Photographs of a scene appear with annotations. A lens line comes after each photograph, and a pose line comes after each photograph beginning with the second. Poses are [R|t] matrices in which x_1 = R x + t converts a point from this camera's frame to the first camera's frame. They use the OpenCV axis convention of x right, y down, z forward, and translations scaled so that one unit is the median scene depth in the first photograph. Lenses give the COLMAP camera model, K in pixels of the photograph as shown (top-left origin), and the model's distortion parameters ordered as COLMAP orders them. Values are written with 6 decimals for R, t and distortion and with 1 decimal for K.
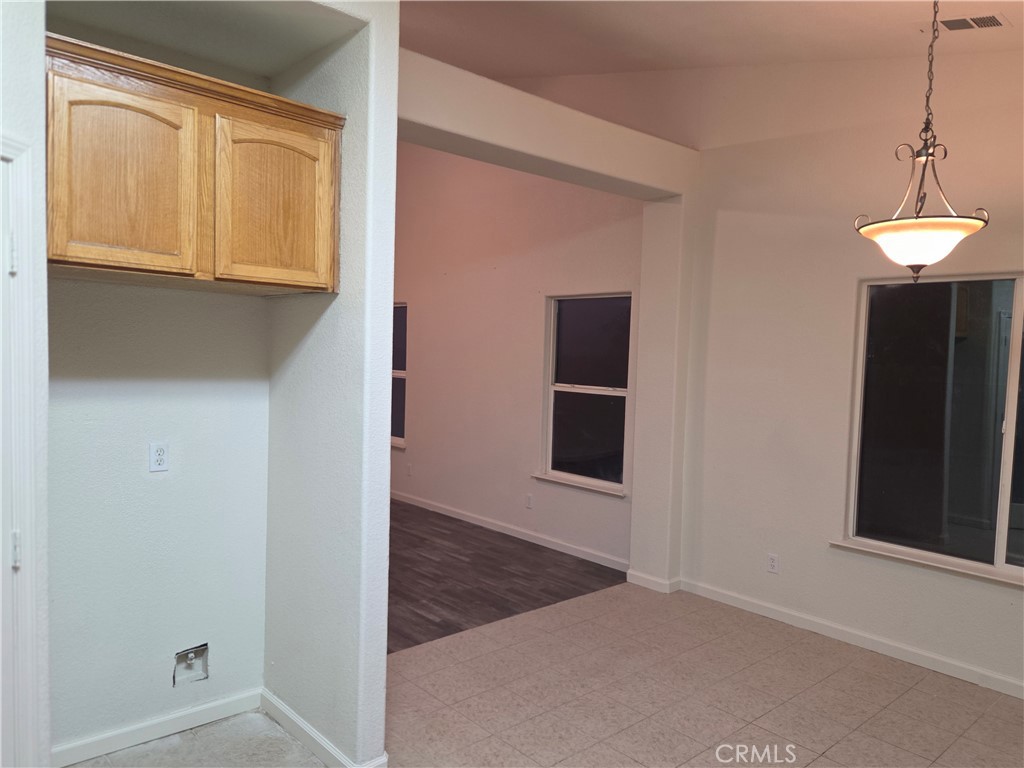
lens RADIAL K [[732.7, 0, 512.0], [0, 732.7, 384.0], [0, 0, 1]] dist [0.000850, 0.000458]
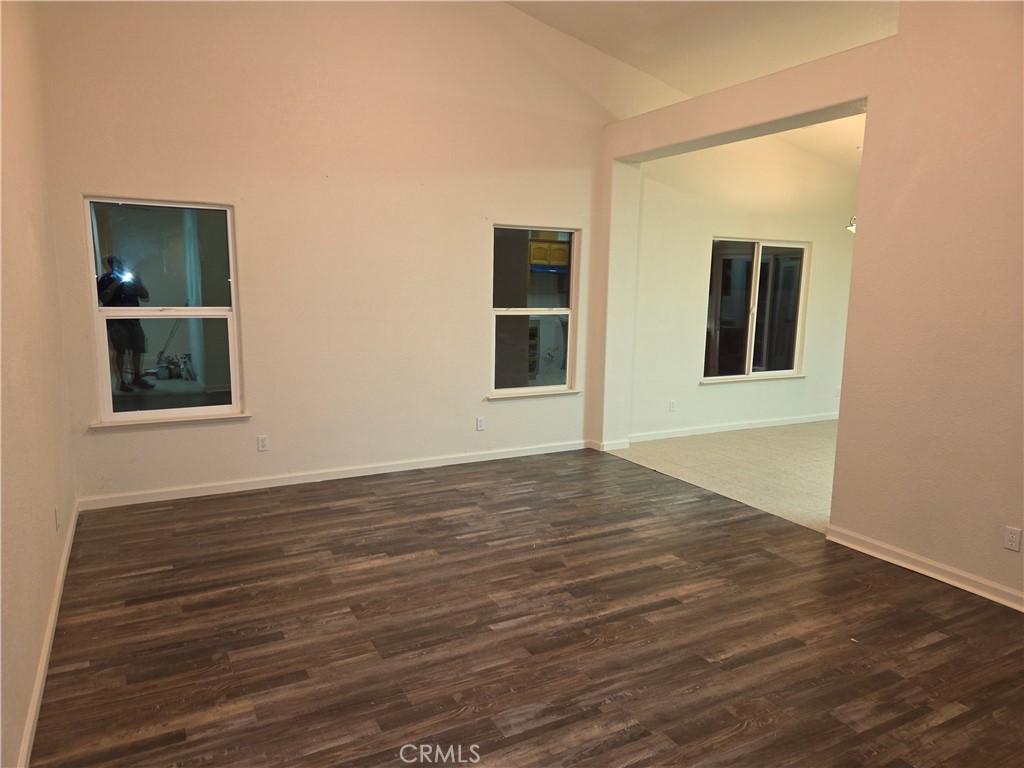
lens RADIAL K [[684.9, 0, 512.0], [0, 684.9, 384.0], [0, 0, 1]] dist [0.034026, -0.003300]
pose [[0.230175, -0.168030, 0.958533, -0.979676], [0.039985, 0.985782, 0.163205, -0.058561], [-0.972328, 0.000761, 0.233621, 0.798772]]
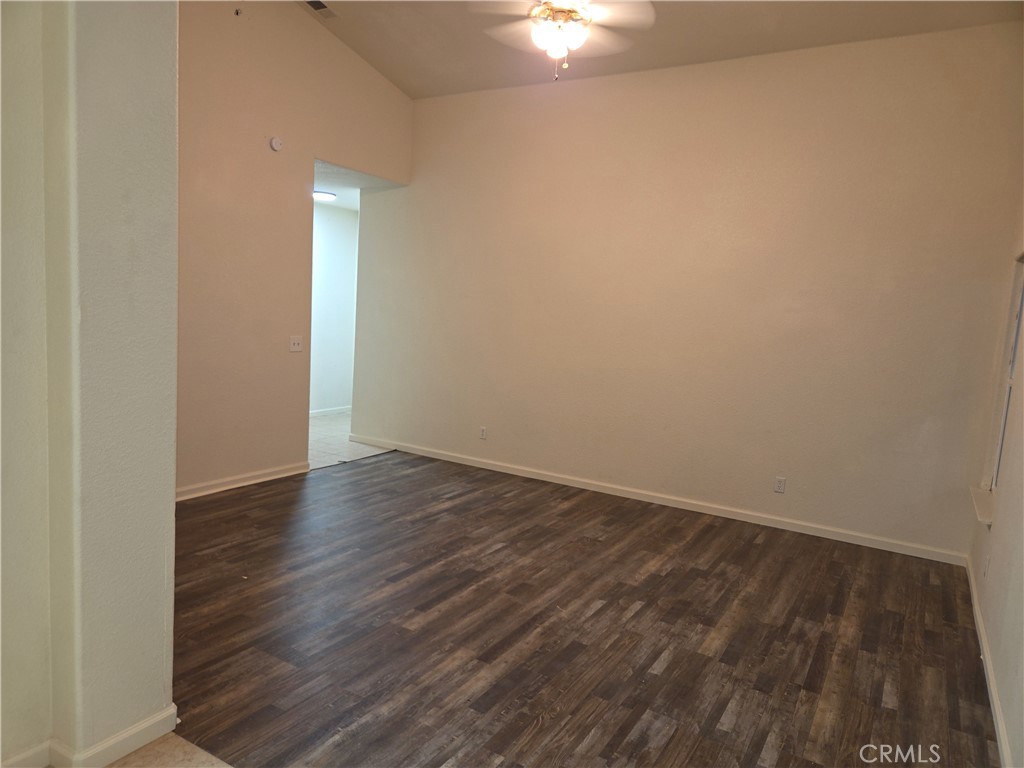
lens RADIAL K [[684.9, 0, 512.0], [0, 684.9, 384.0], [0, 0, 1]] dist [0.034026, -0.003300]
pose [[0.302593, 0.089665, -0.948893, 0.290160], [-0.100302, 0.993033, 0.061850, -0.013833], [0.947827, 0.076460, 0.309479, 0.686260]]
